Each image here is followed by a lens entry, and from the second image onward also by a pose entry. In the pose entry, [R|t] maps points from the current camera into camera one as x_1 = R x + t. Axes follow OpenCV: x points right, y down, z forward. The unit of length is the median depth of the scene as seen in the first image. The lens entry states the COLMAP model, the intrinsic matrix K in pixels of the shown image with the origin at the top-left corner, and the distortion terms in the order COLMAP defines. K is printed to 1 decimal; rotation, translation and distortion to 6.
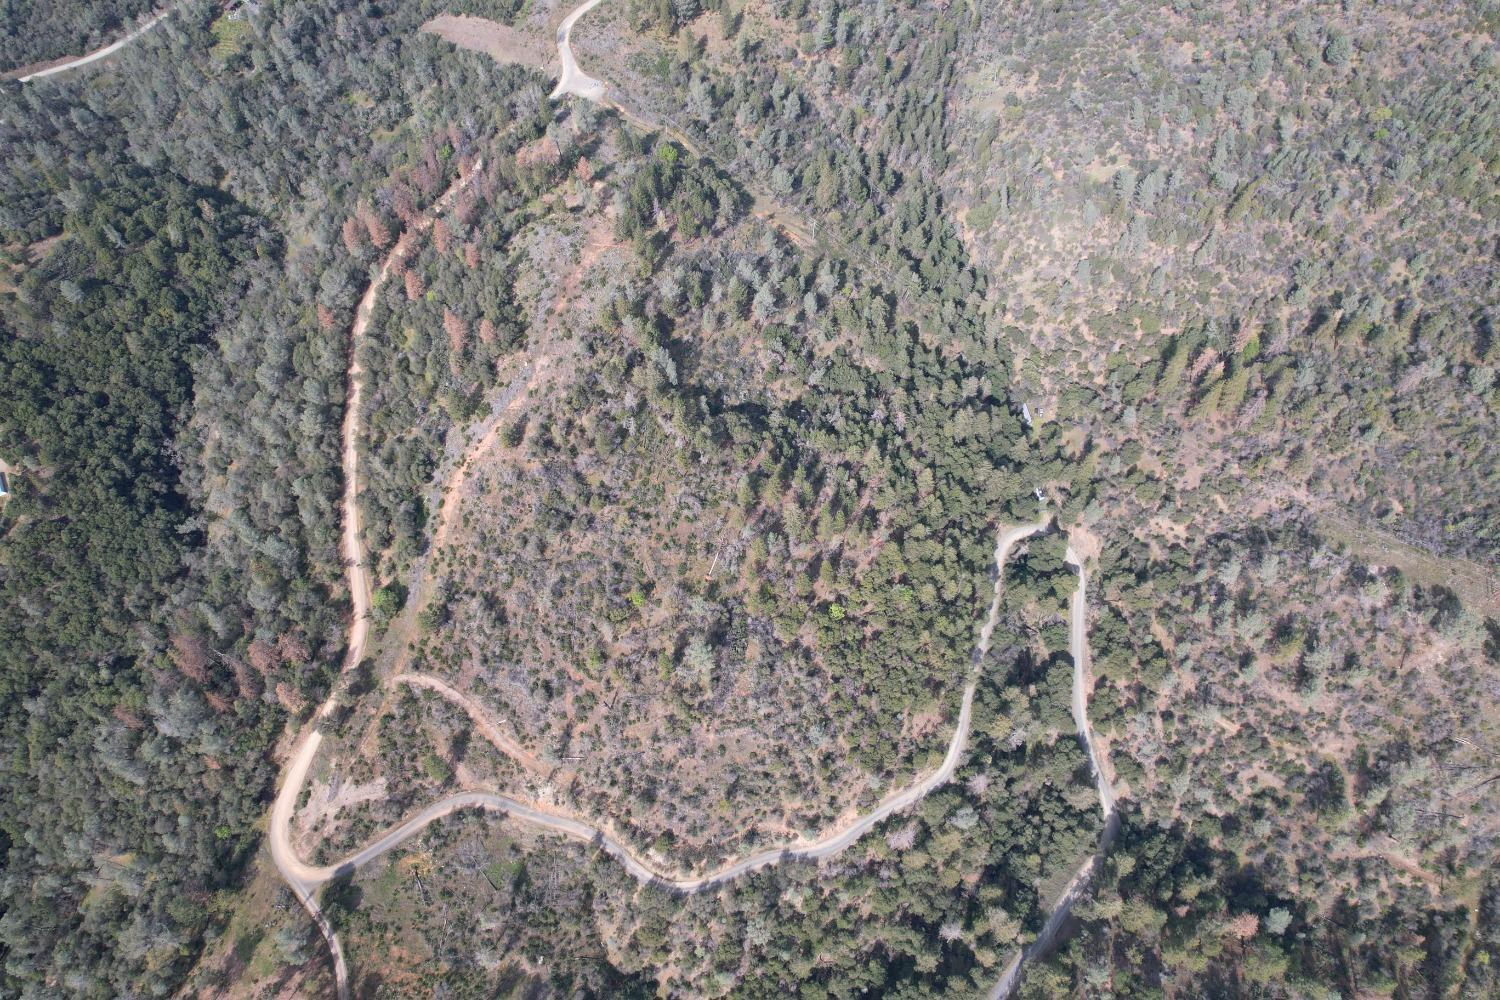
lens RADIAL K [[955.9, 0, 750.0], [0, 955.9, 500.0], [0, 0, 1]] dist [-0.073244, 0.063396]
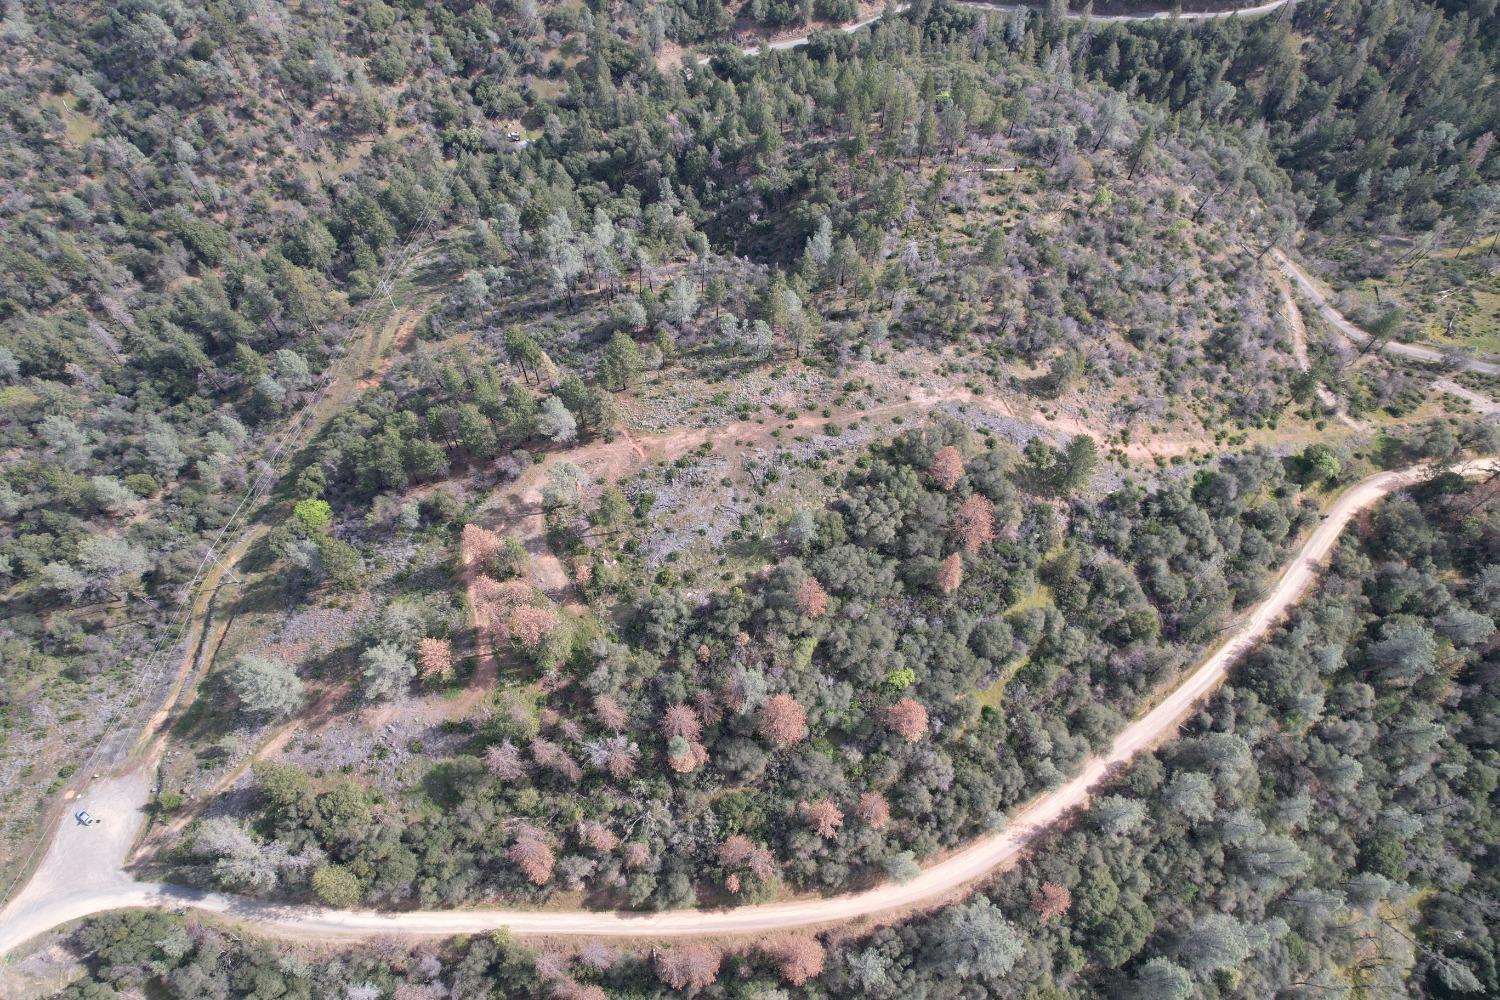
lens RADIAL K [[965.6, 0, 754.0], [0, 965.6, 501.4], [0, 0, 1]] dist [-0.071146, 0.072206]
pose [[-0.490433, -0.750110, 0.443634, -0.532069], [0.747543, -0.100439, 0.656576, -0.685378], [-0.447946, 0.653642, 0.609998, 0.818064]]
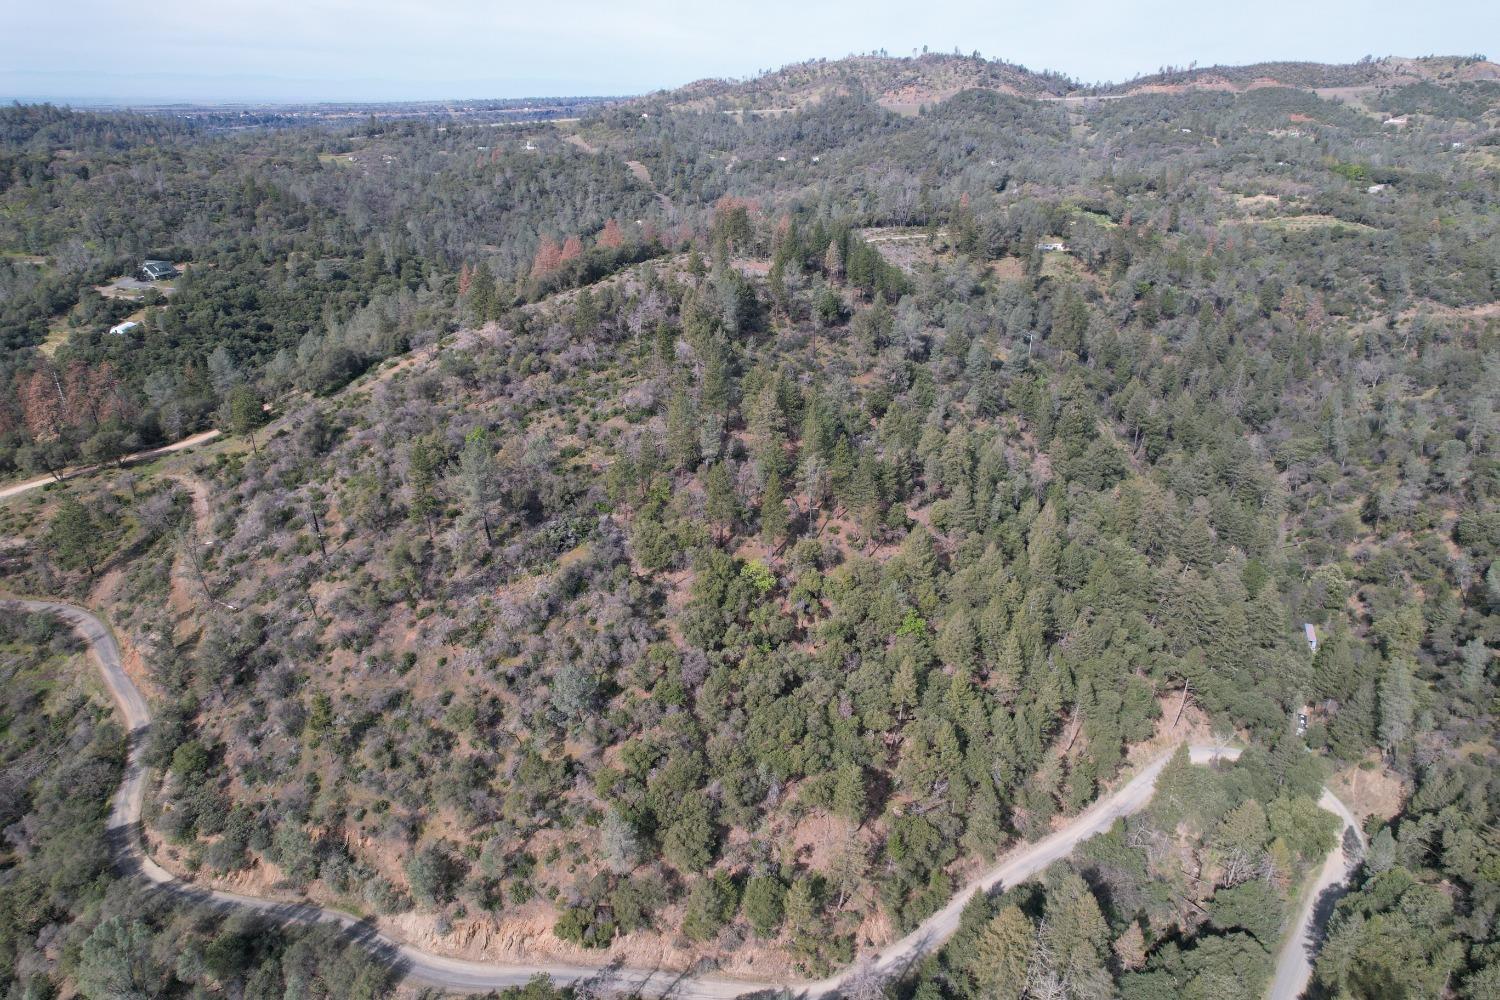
lens RADIAL K [[955.9, 0, 750.0], [0, 955.9, 500.0], [0, 0, 1]] dist [-0.073244, 0.063396]
pose [[0.857464, 0.212945, -0.468412, 0.338746], [-0.451862, 0.747081, -0.487536, 0.358560], [0.246124, 0.629702, 0.736817, 0.619426]]
